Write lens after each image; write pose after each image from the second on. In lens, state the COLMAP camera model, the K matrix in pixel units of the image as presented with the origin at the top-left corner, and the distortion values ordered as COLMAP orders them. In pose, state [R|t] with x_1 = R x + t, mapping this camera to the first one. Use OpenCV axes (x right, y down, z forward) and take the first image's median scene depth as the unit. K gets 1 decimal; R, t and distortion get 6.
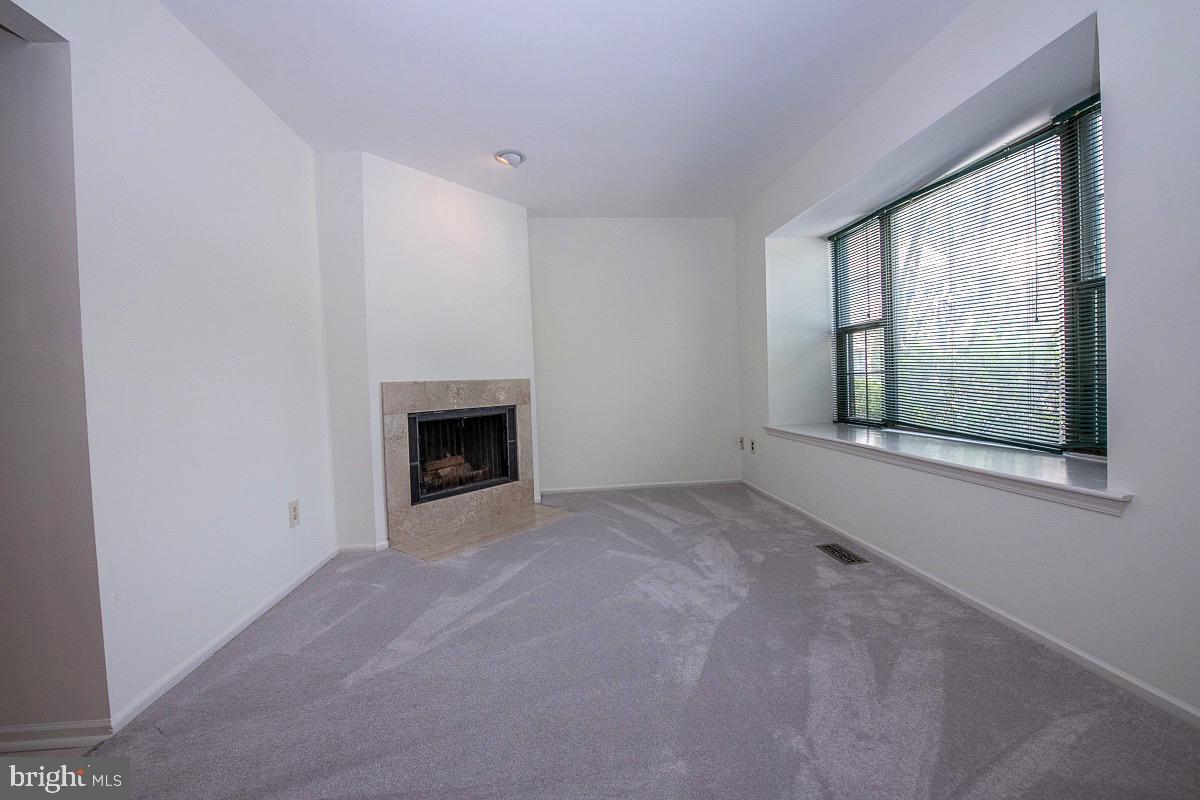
lens RADIAL K [[479.2, 0, 603.3], [0, 479.2, 396.4], [0, 0, 1]] dist [-0.017854, -0.001114]
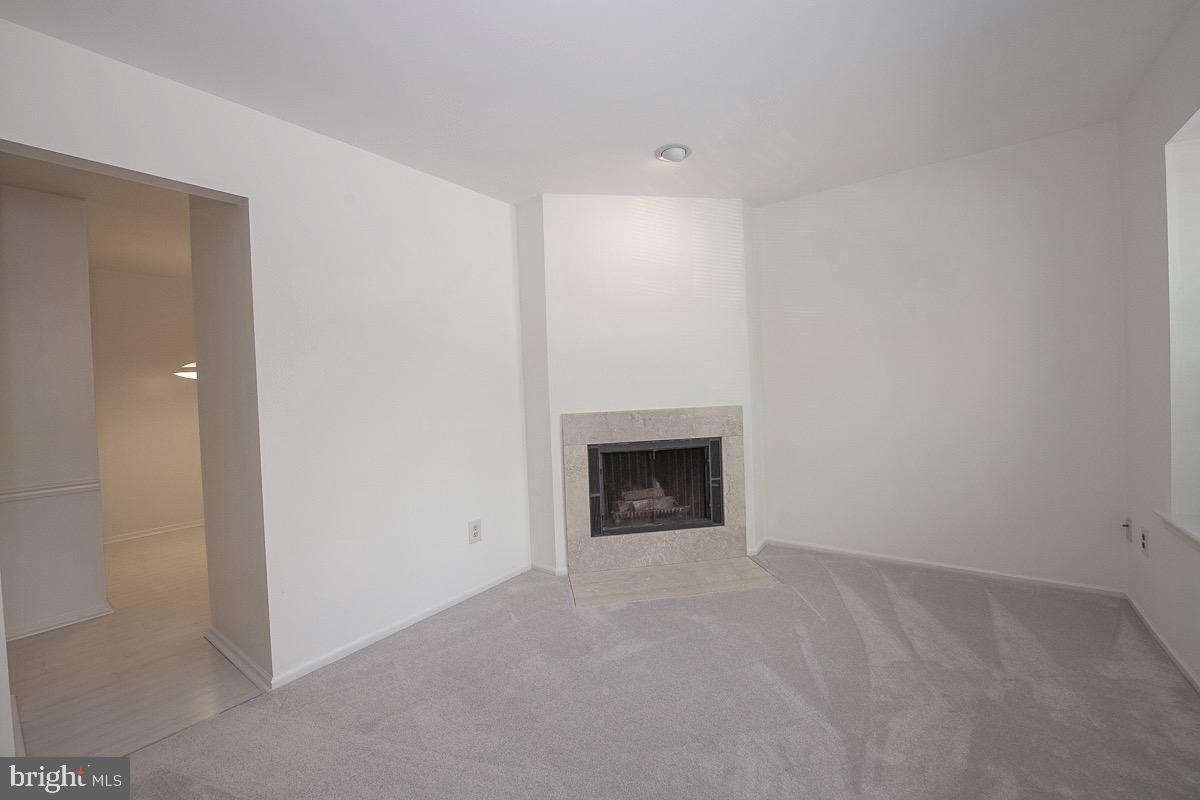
lens RADIAL K [[479.2, 0, 599.5], [0, 479.2, 396.3], [0, 0, 1]] dist [-0.017854, -0.001114]
pose [[0.741390, 0.019906, -0.670780, 0.254119], [-0.007191, 0.999738, 0.021721, -0.080115], [0.671036, -0.011280, 0.741339, 0.256906]]
